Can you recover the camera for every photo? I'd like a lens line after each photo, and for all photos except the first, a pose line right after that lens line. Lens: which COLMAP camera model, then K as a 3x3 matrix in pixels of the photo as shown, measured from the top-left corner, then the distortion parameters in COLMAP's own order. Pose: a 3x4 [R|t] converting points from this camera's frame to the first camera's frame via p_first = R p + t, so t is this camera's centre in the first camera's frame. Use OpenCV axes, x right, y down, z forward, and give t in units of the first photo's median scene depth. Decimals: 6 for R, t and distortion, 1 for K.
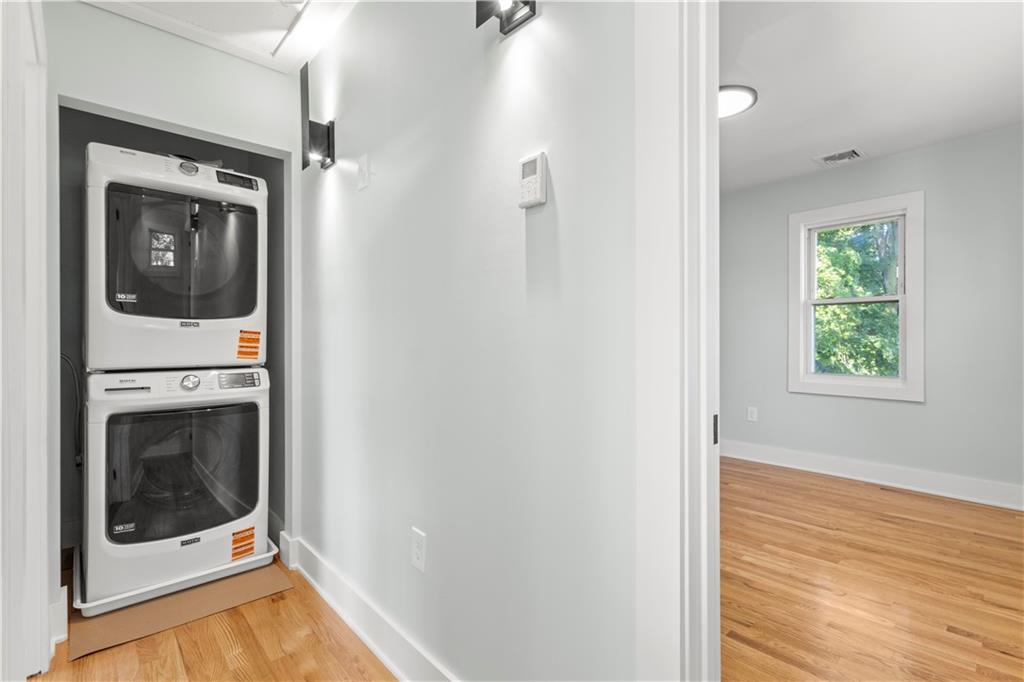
lens RADIAL K [[471.9, 0, 510.1], [0, 471.9, 341.3], [0, 0, 1]] dist [-0.000756, -0.002523]
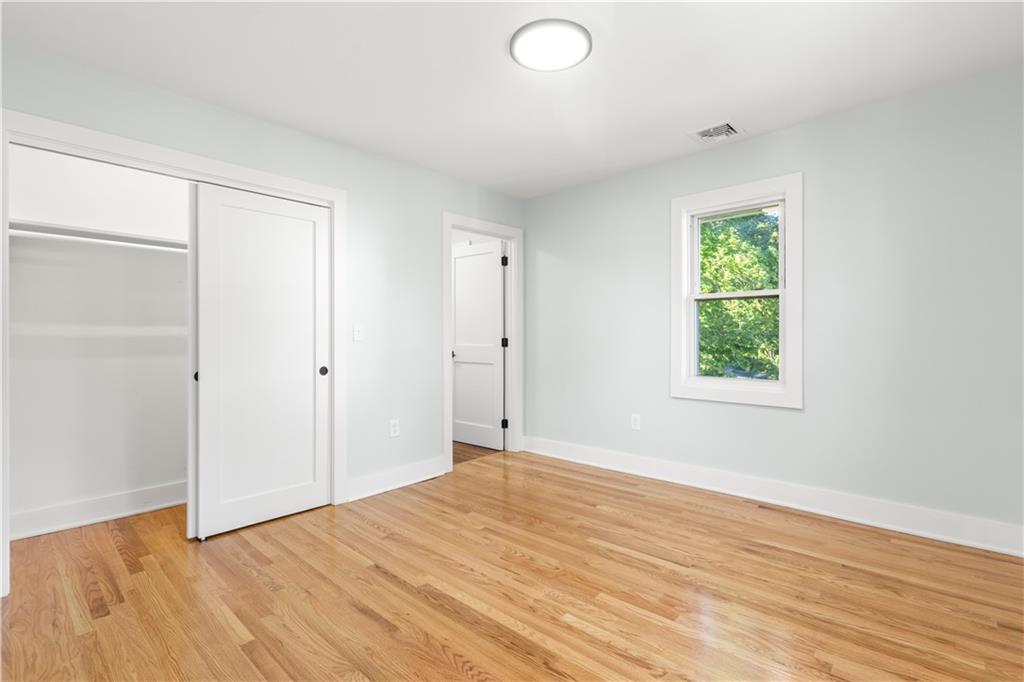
lens RADIAL K [[471.9, 0, 513.2], [0, 471.9, 339.2], [0, 0, 1]] dist [-0.000756, -0.002523]
pose [[0.995251, -0.002469, 0.097314, 0.269903], [0.001984, 0.999985, 0.005081, -0.010177], [-0.097325, -0.004863, 0.995241, 0.178897]]
